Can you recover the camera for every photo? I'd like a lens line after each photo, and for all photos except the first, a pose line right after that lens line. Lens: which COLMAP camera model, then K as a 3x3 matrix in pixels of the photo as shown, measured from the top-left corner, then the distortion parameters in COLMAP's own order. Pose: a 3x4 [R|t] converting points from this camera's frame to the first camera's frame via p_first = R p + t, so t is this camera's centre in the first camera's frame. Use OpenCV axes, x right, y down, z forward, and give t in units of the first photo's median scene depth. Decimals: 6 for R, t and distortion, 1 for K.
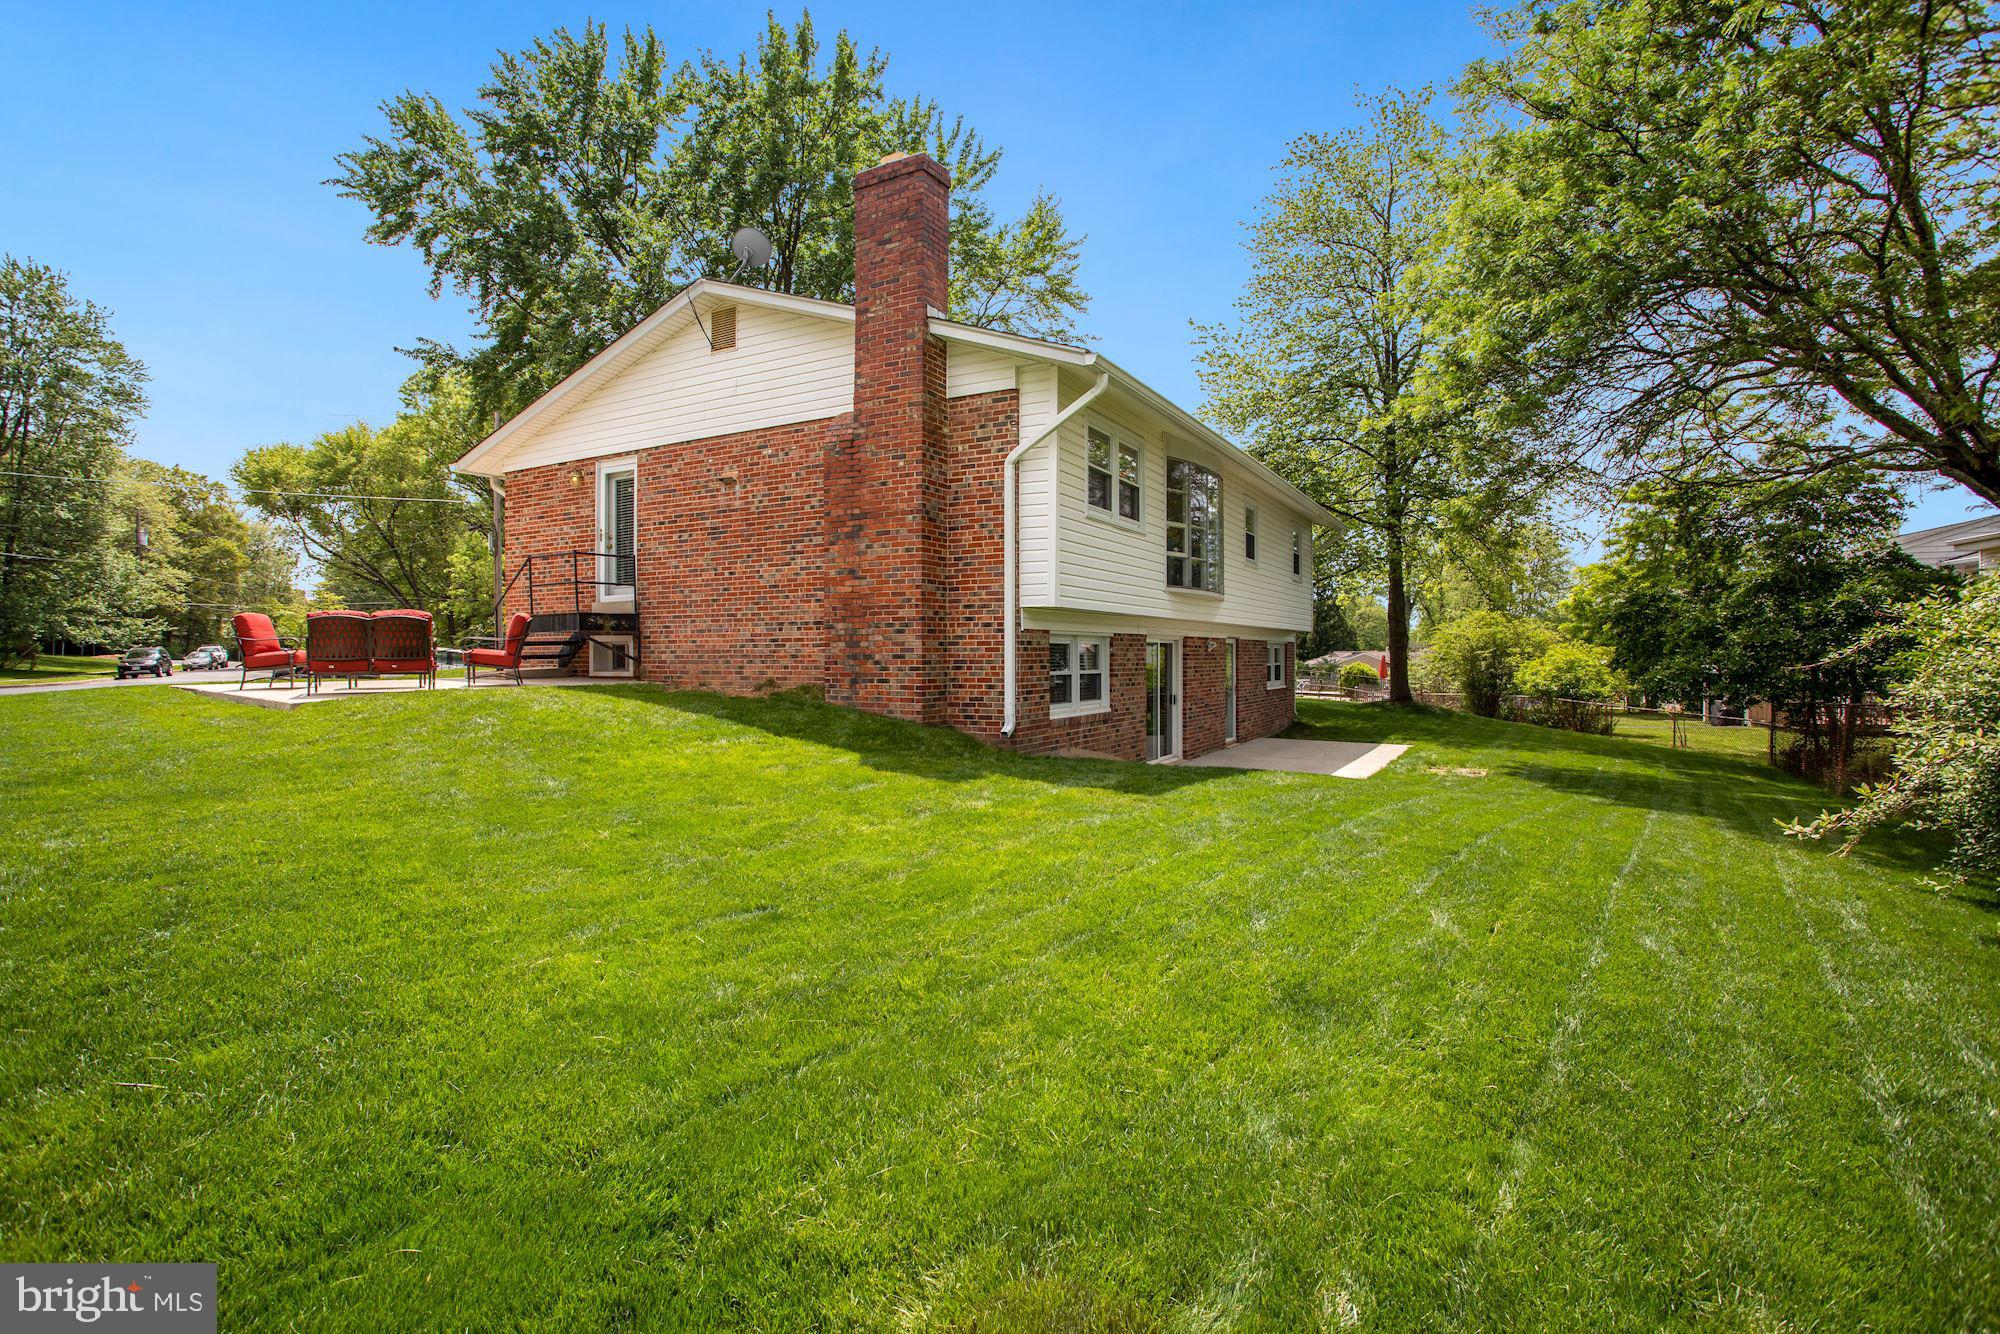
lens RADIAL K [[1015.5, 0, 1000.0], [0, 1015.5, 667.0], [0, 0, 1]] dist [-0.030437, 0.000962]
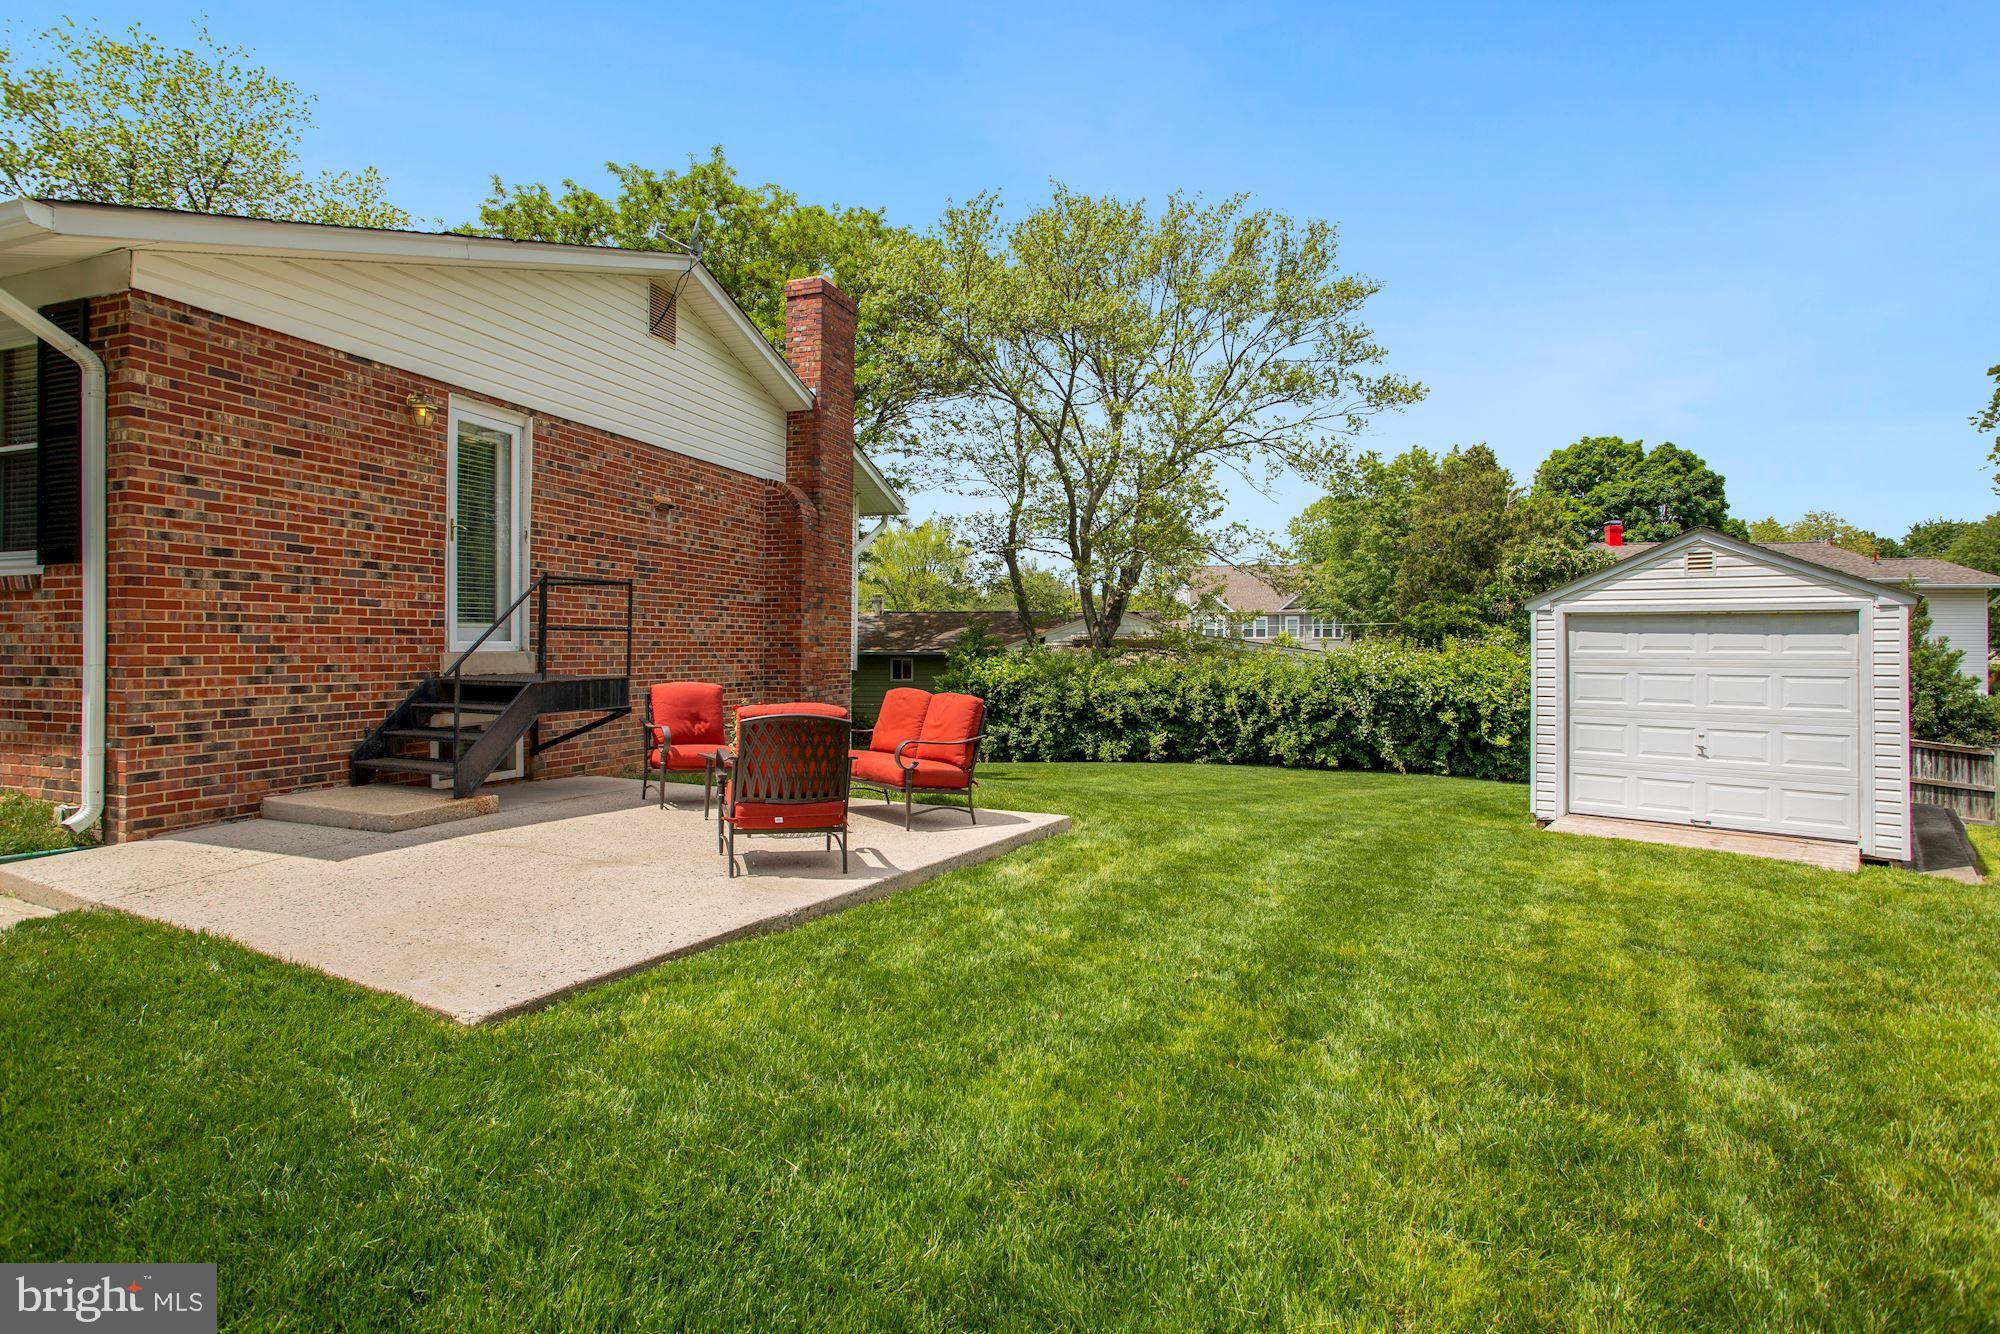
lens RADIAL K [[1015.5, 0, 1000.0], [0, 1015.5, 667.0], [0, 0, 1]] dist [-0.030437, 0.000962]
pose [[-0.234623, -0.013338, 0.971995, -1.127836], [0.008316, 0.999842, 0.015727, -0.070919], [-0.972051, 0.011773, -0.234475, 0.953592]]
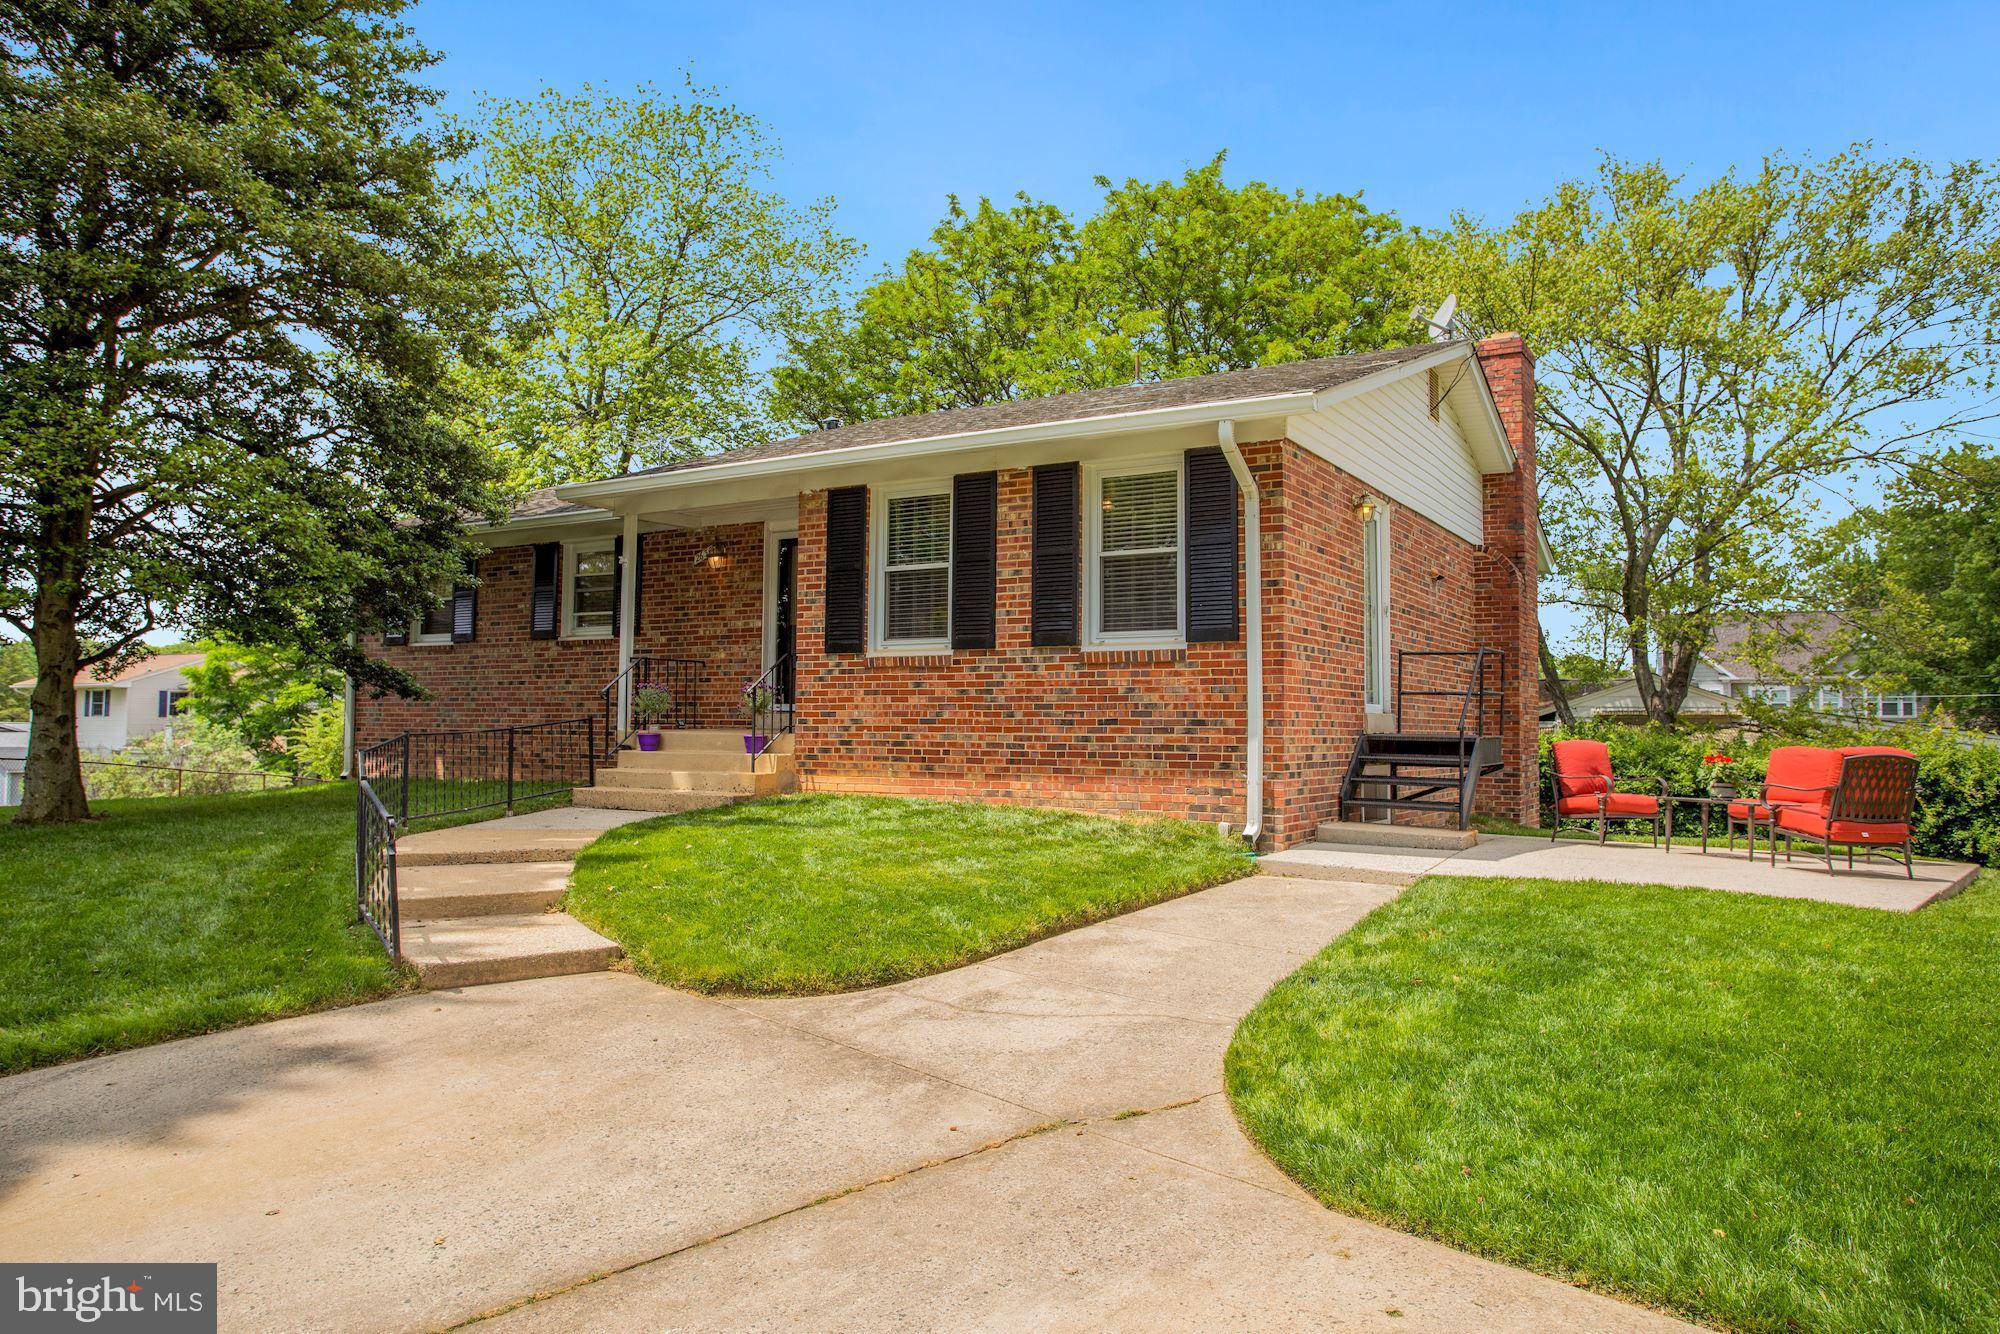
lens RADIAL K [[1426.4, 0, 1000.1], [0, 1426.4, 703.9], [0, 0, 1]] dist [-0.115636, 0.163050]
pose [[-0.010852, 0.023137, 0.999673, -1.448138], [0.001030, 0.999732, -0.023127, -0.056829], [-0.999941, 0.000779, -0.010872, 1.401629]]
